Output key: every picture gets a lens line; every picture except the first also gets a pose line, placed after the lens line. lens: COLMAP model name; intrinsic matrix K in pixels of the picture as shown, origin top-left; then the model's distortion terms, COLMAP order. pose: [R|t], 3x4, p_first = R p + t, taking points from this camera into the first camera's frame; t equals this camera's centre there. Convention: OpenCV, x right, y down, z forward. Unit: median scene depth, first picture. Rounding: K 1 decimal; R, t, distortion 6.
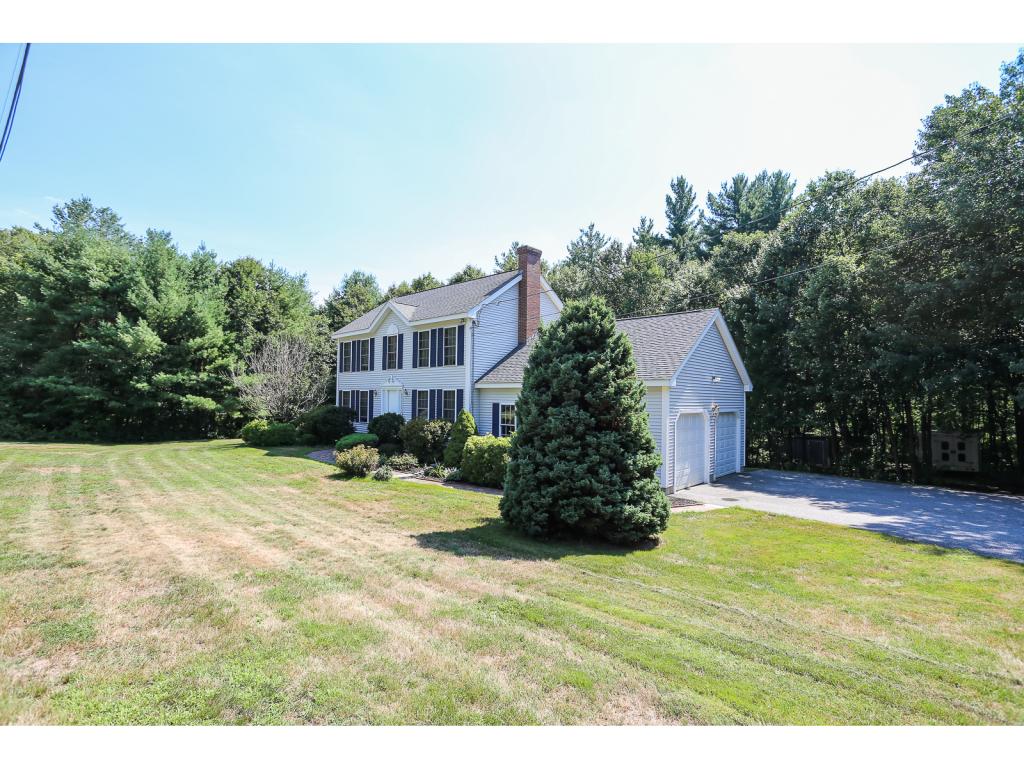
lens RADIAL K [[473.8, 0, 509.7], [0, 473.8, 378.4], [0, 0, 1]] dist [-0.053094, 0.000049]
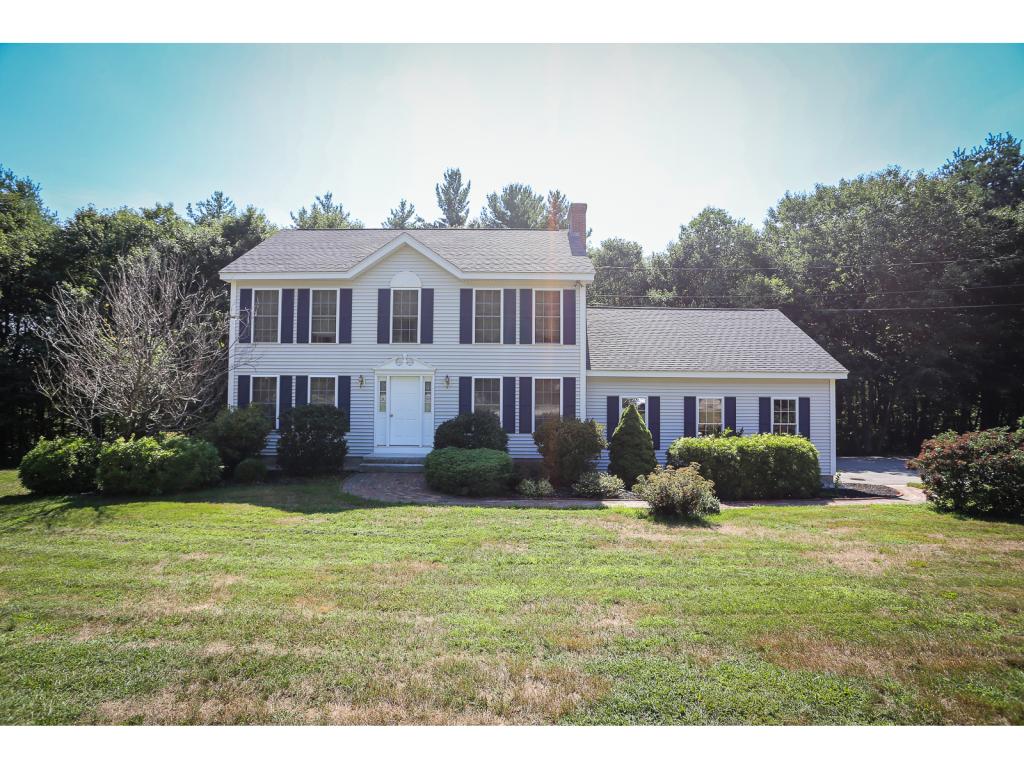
lens RADIAL K [[473.8, 0, 509.7], [0, 473.8, 378.4], [0, 0, 1]] dist [-0.053094, 0.000049]
pose [[0.765131, 0.022779, 0.643472, -0.489317], [-0.034400, 0.999393, 0.005525, 0.017593], [-0.642956, -0.026363, 0.765450, 0.384391]]
